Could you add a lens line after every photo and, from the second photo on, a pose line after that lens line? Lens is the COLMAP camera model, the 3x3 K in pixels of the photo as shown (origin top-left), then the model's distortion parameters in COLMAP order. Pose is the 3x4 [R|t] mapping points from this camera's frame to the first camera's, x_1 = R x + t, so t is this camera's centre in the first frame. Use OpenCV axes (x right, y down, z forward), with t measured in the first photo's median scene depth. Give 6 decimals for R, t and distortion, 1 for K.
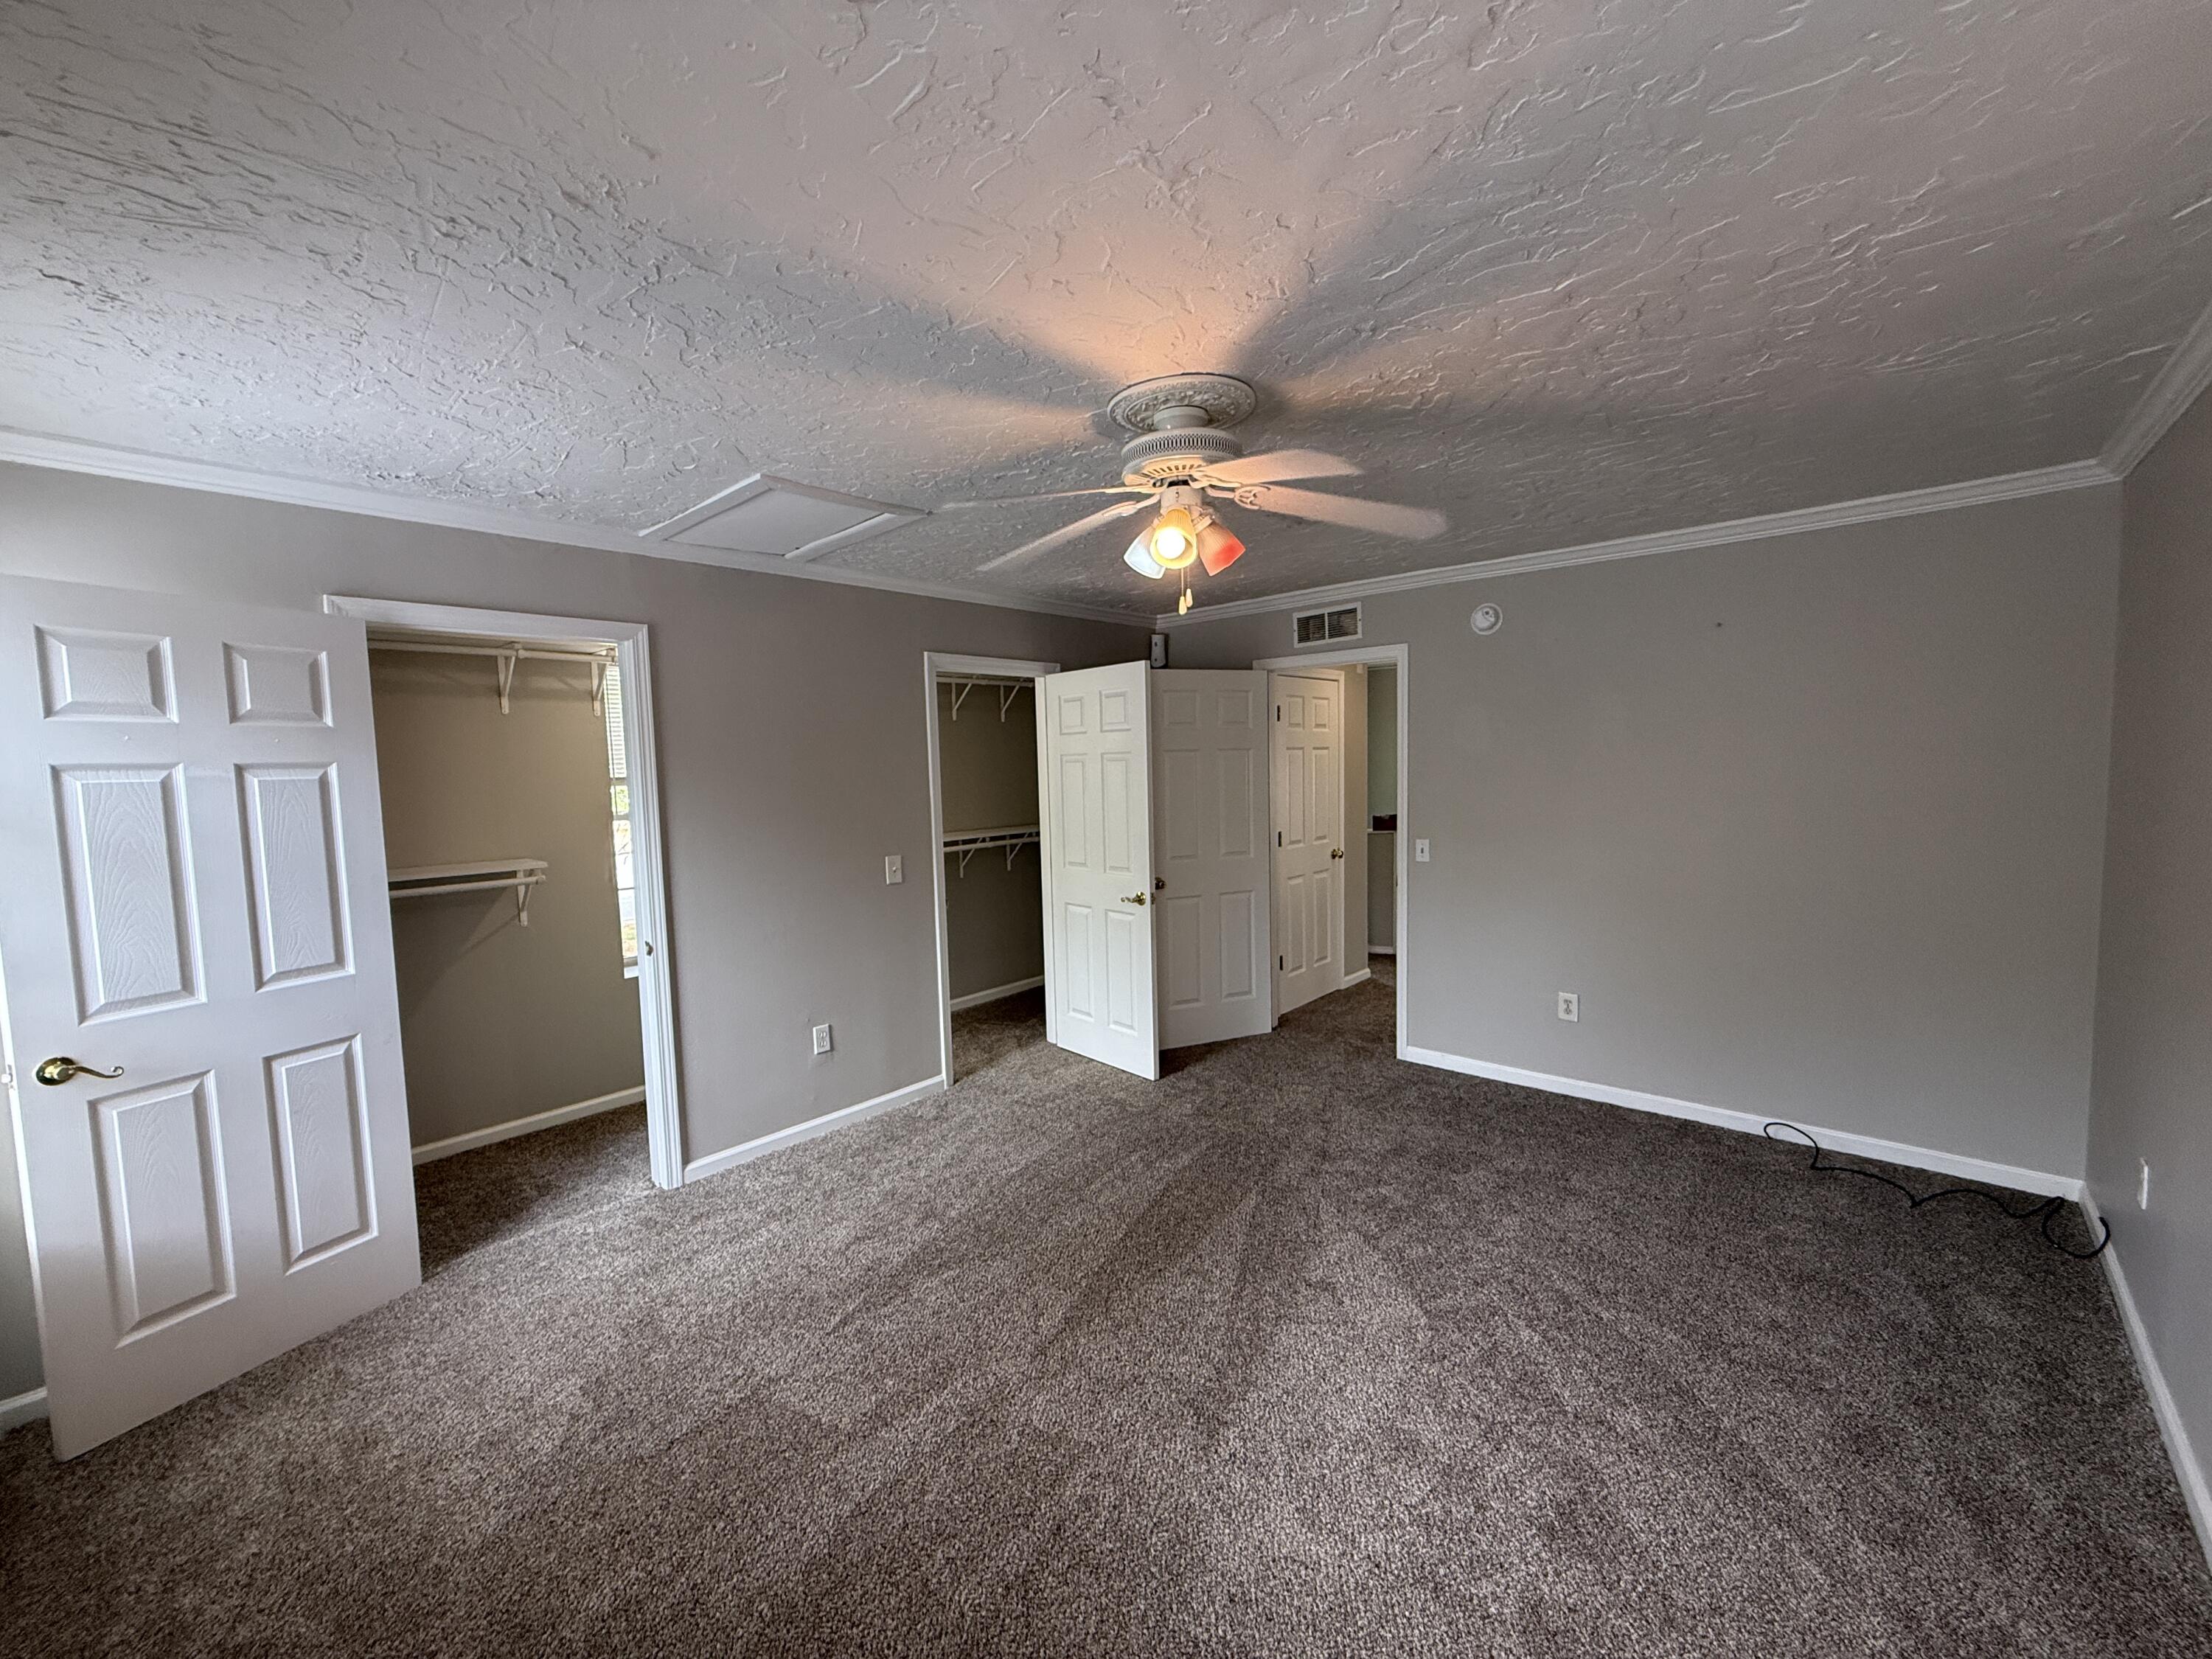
lens RADIAL K [[877.8, 0, 1095.8], [0, 877.8, 828.4], [0, 0, 1]] dist [-0.001152, -0.000181]
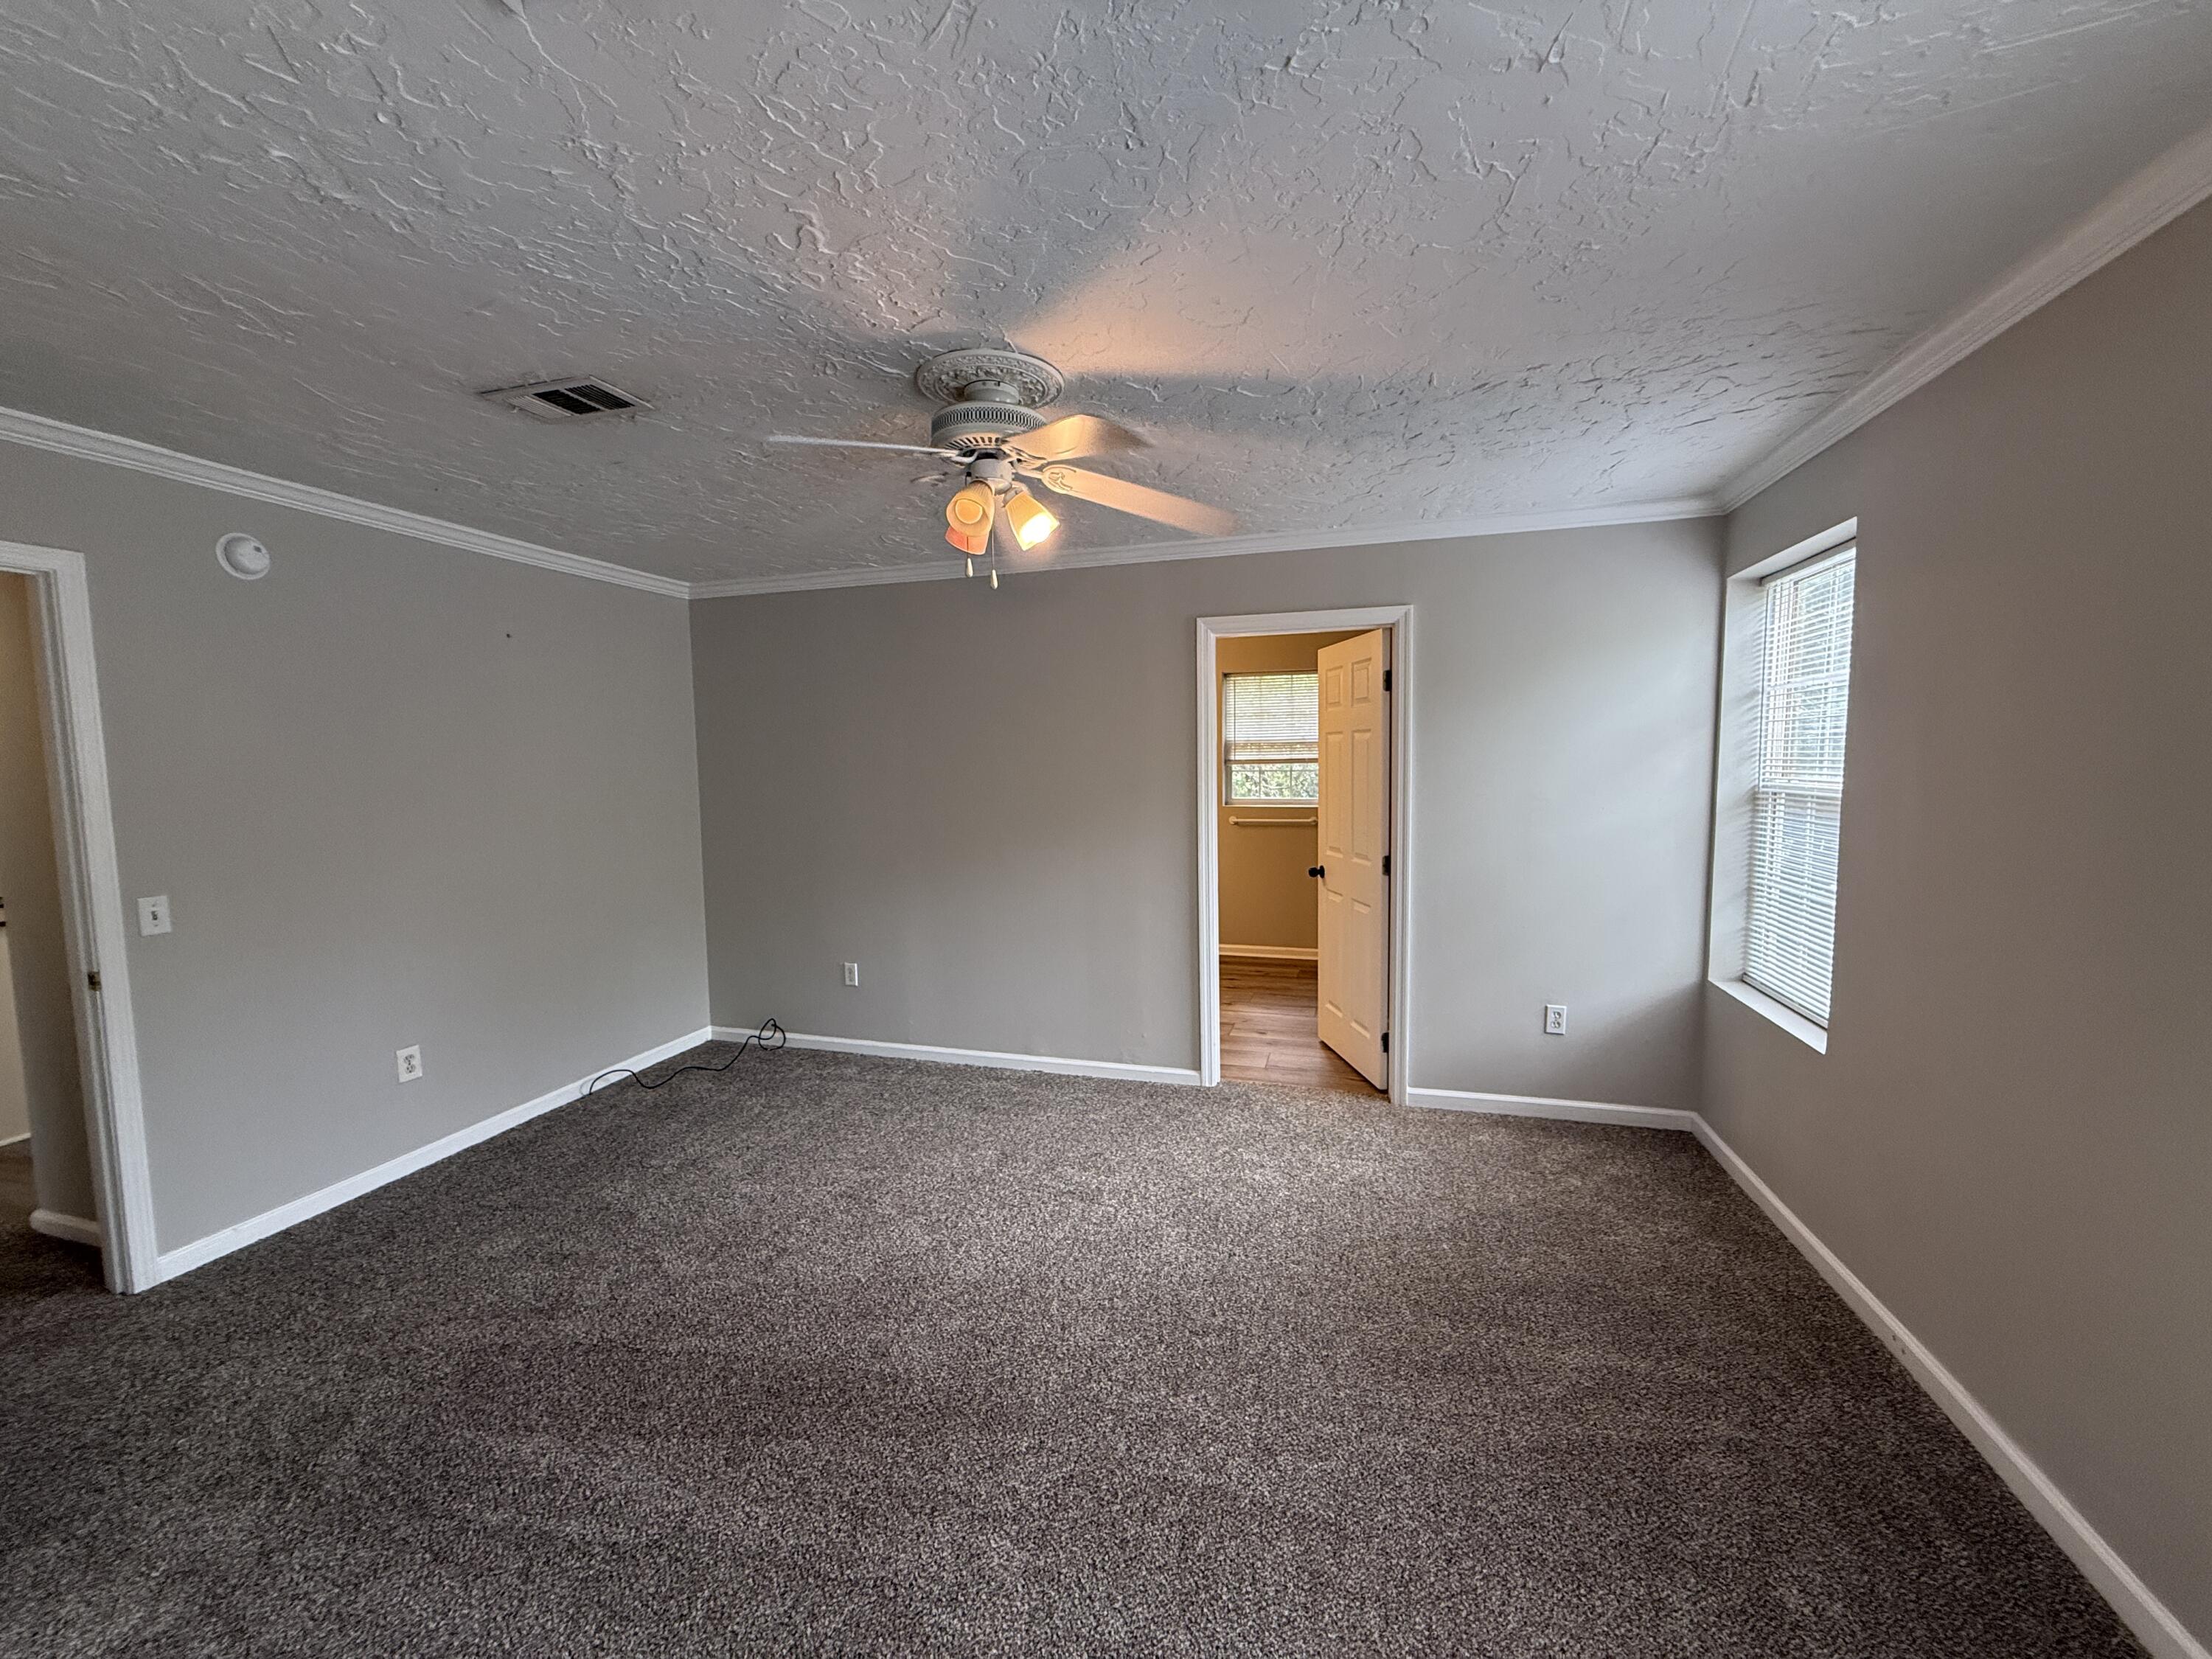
lens RADIAL K [[877.8, 0, 1095.8], [0, 877.8, 828.4], [0, 0, 1]] dist [-0.001152, -0.000181]
pose [[-0.429310, -0.038359, 0.902342, -0.479889], [0.096188, 0.991473, 0.087912, -0.026672], [-0.898020, 0.124536, -0.421960, 0.750909]]
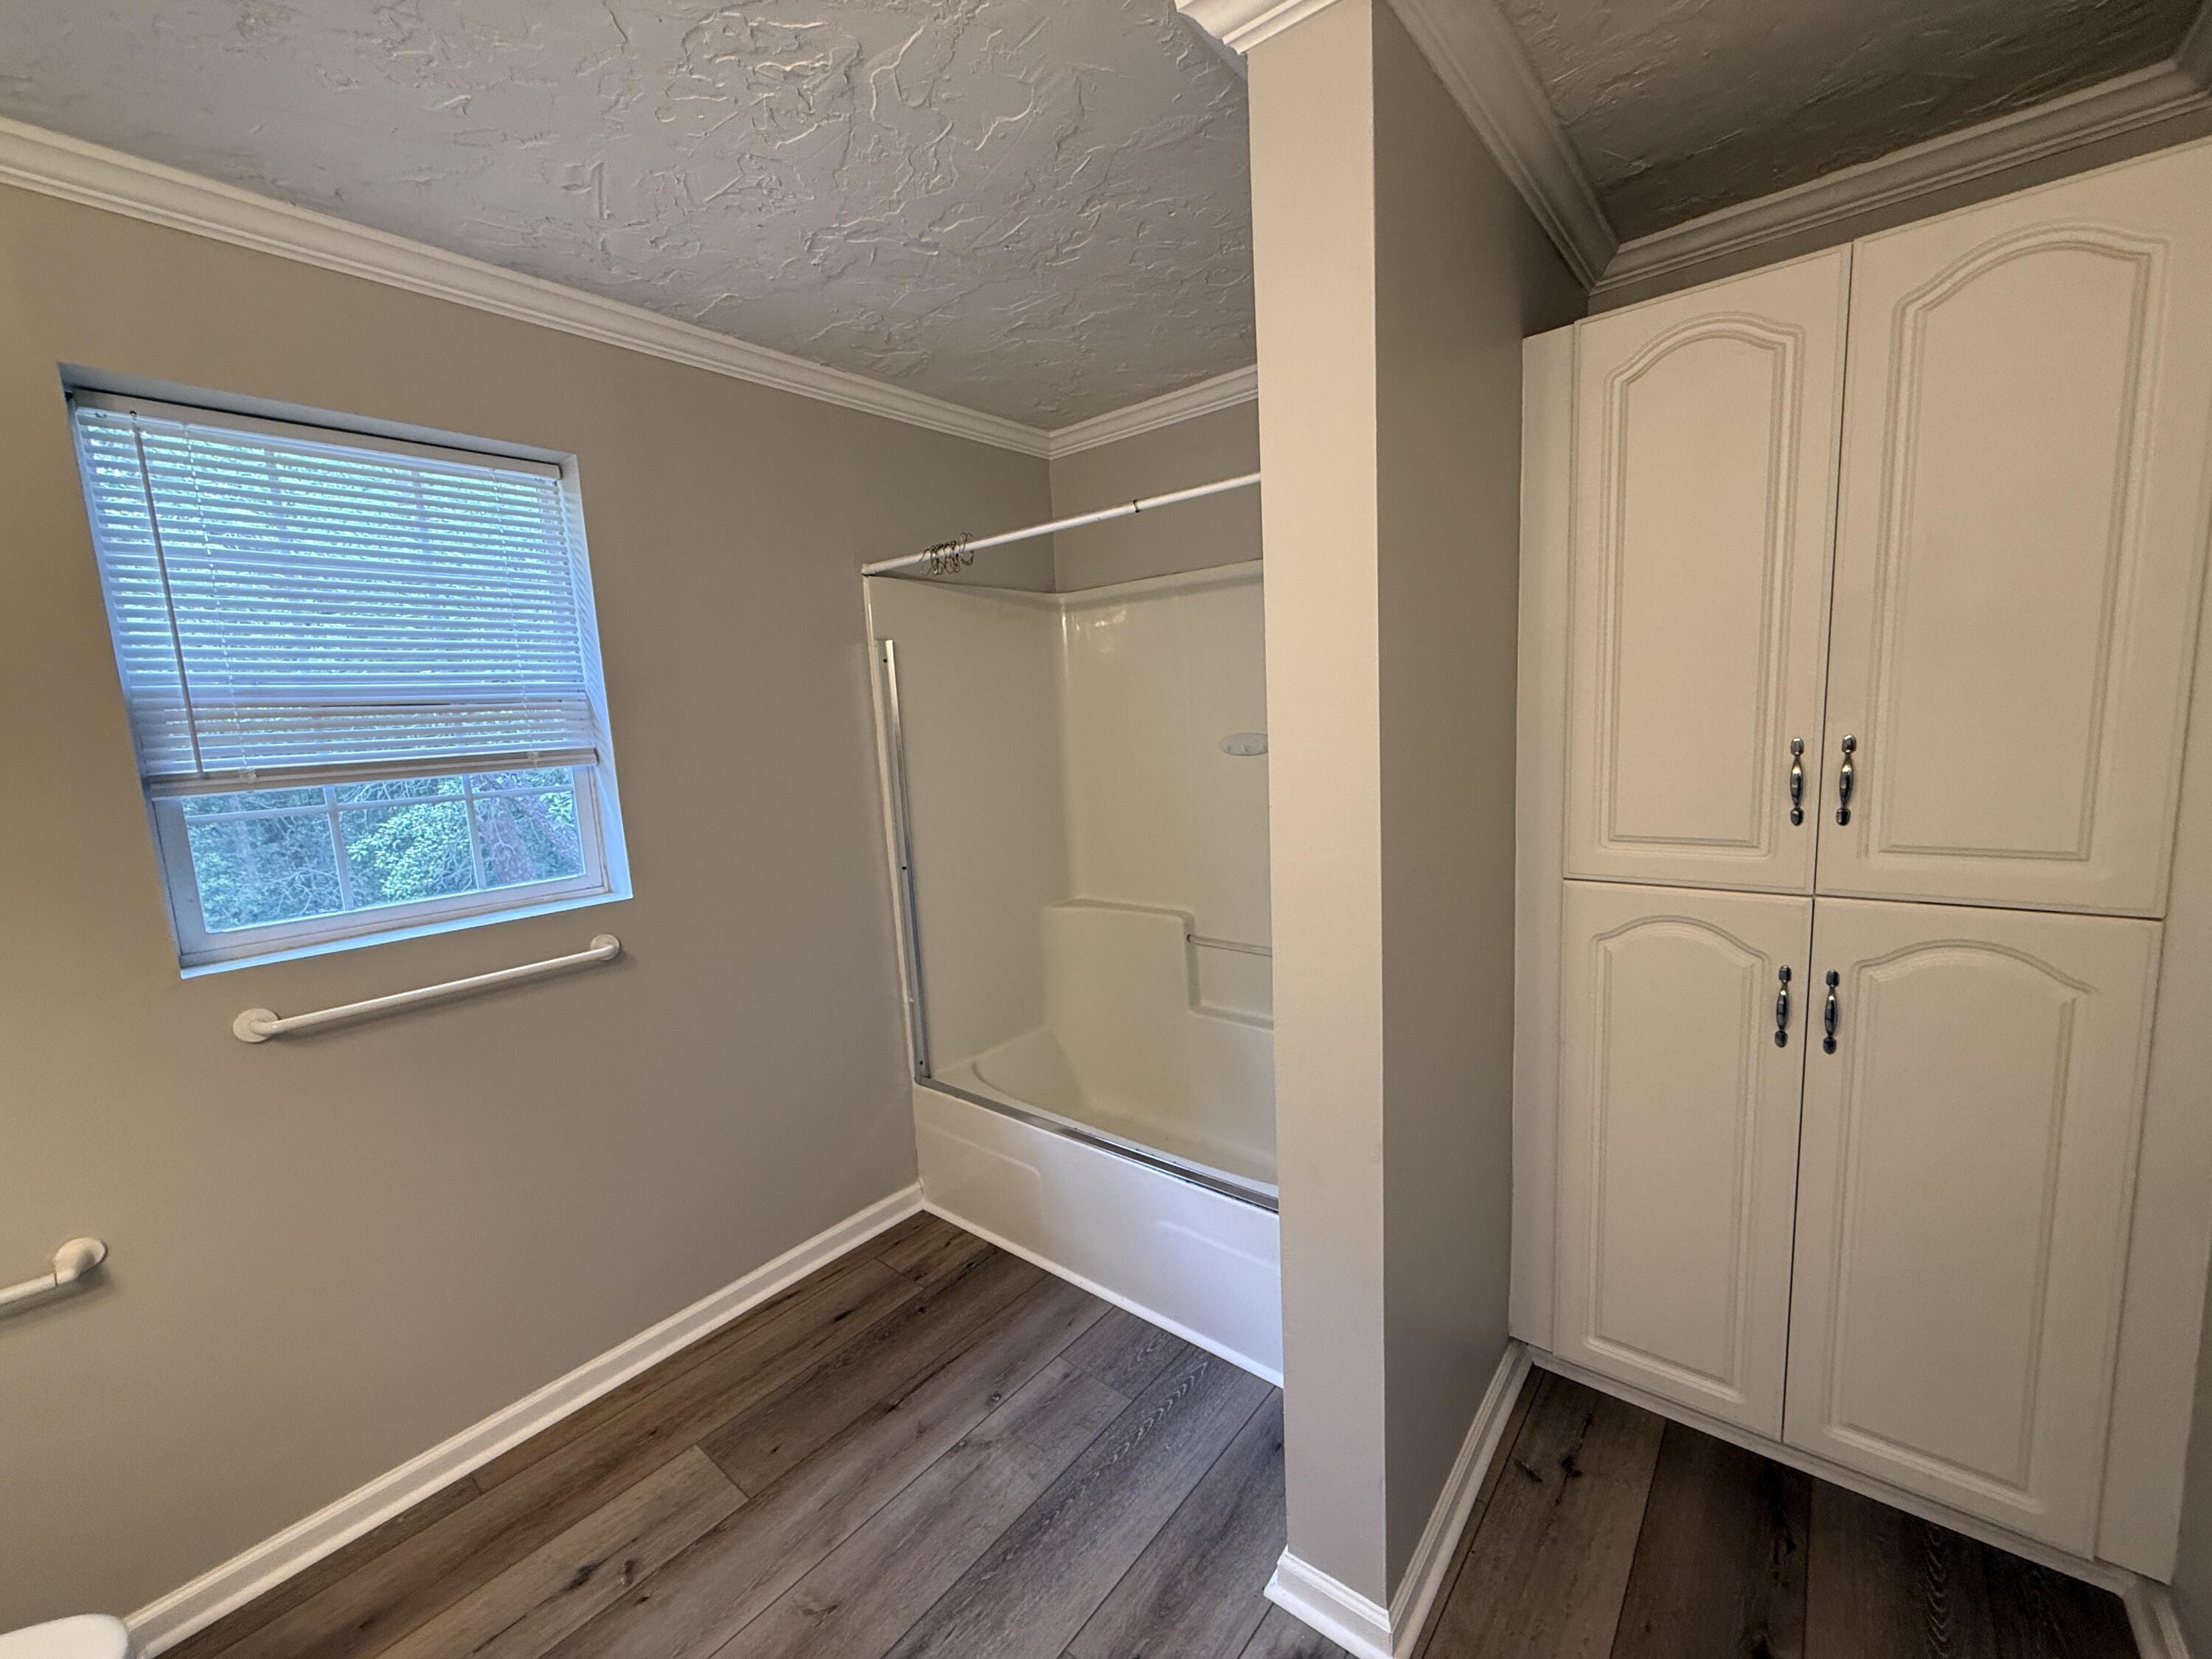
lens RADIAL K [[880.2, 0, 1101.1], [0, 880.2, 830.0], [0, 0, 1]] dist [0.000248, -0.000230]
pose [[-0.995586, 0.083602, -0.042651, 0.552506], [0.072962, 0.975283, 0.208564, -0.012258], [0.059033, 0.204531, -0.977078, 0.200015]]
